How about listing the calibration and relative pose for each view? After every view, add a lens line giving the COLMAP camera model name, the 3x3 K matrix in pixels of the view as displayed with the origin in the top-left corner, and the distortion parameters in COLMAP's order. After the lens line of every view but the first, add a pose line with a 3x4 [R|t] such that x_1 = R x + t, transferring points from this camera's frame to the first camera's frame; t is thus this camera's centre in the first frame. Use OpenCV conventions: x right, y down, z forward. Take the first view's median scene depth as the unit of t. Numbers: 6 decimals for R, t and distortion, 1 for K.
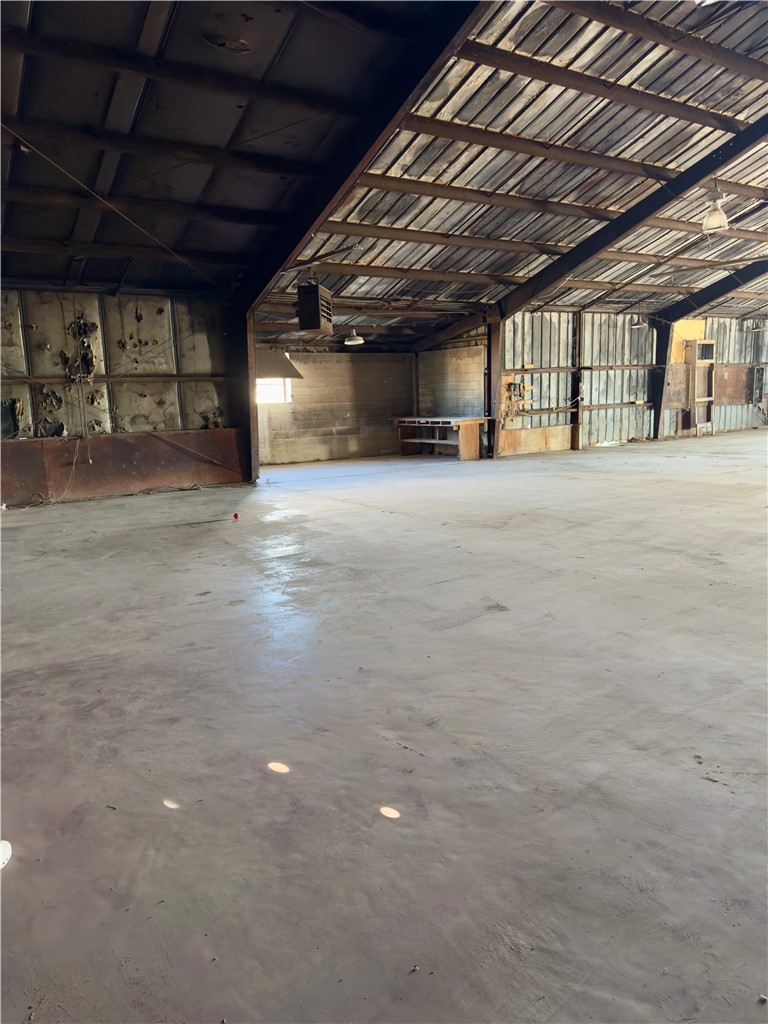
lens RADIAL K [[711.2, 0, 385.9], [0, 711.2, 540.6], [0, 0, 1]] dist [0.056147, -0.137257]
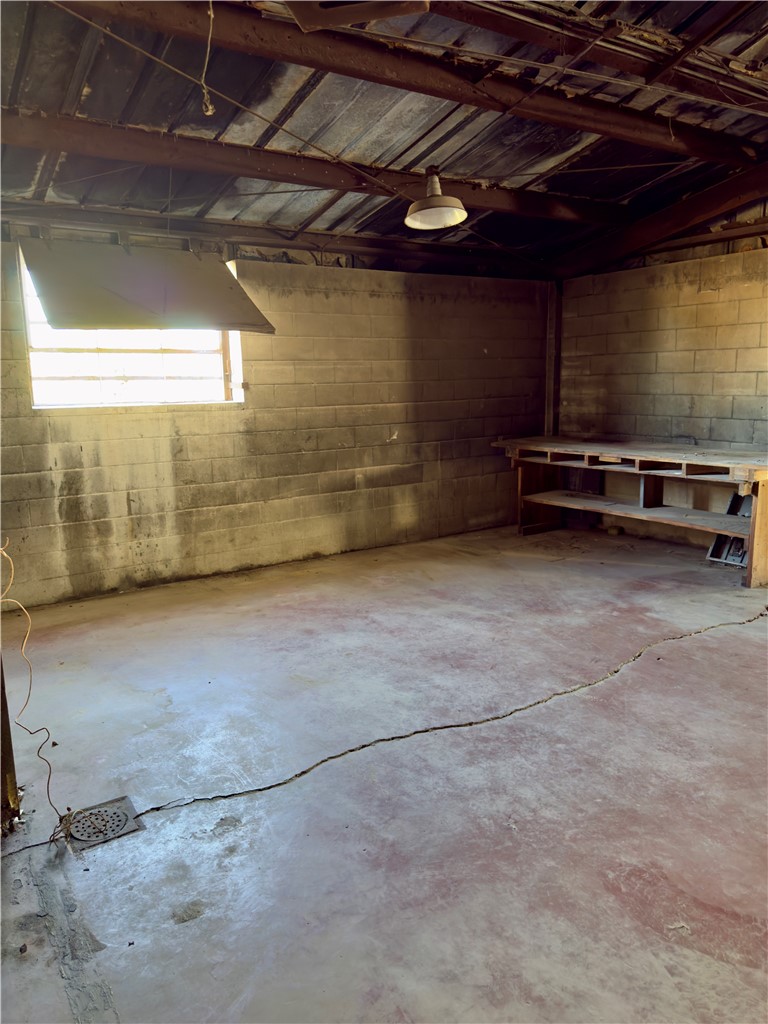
lens RADIAL K [[718.7, 0, 383.1], [0, 718.7, 514.1], [0, 0, 1]] dist [0.094083, -0.144116]
pose [[0.999781, 0.007021, 0.019698, -0.067921], [-0.006675, 0.999822, -0.017621, -0.128889], [-0.019819, 0.017486, 0.999651, 0.621569]]
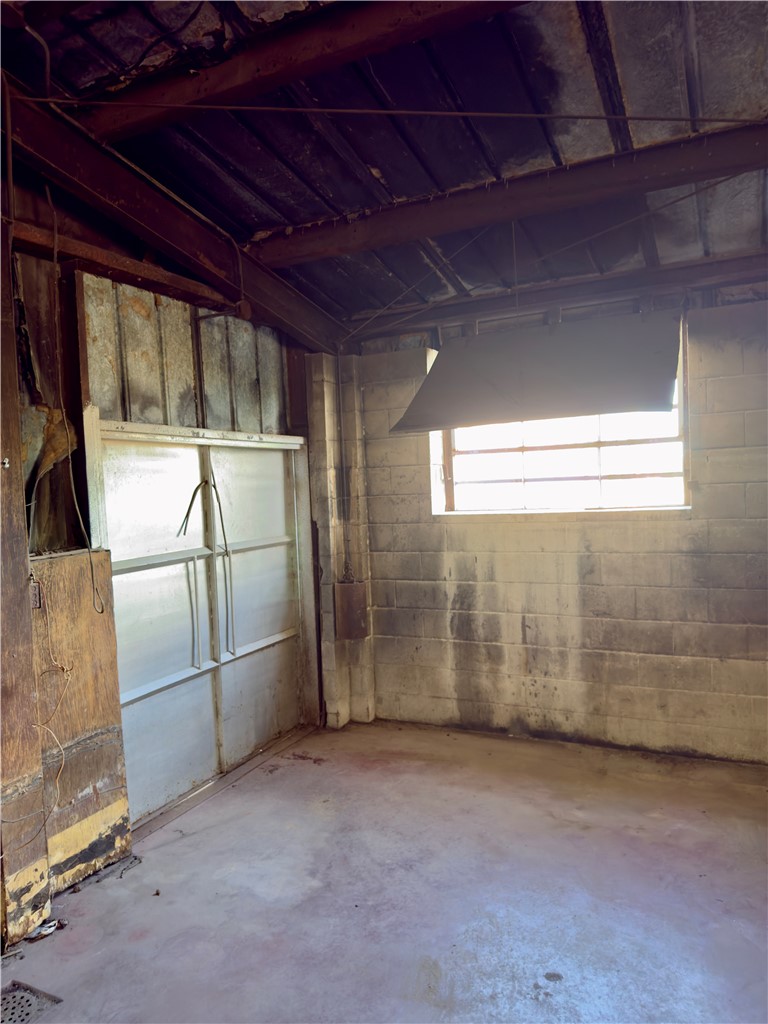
lens RADIAL K [[718.7, 0, 383.1], [0, 718.7, 514.1], [0, 0, 1]] dist [0.094083, -0.144116]
pose [[0.521116, 0.039151, -0.852588, 0.022997], [-0.148816, 0.987813, -0.045599, -0.160627], [0.840412, 0.150641, 0.520591, 0.758630]]
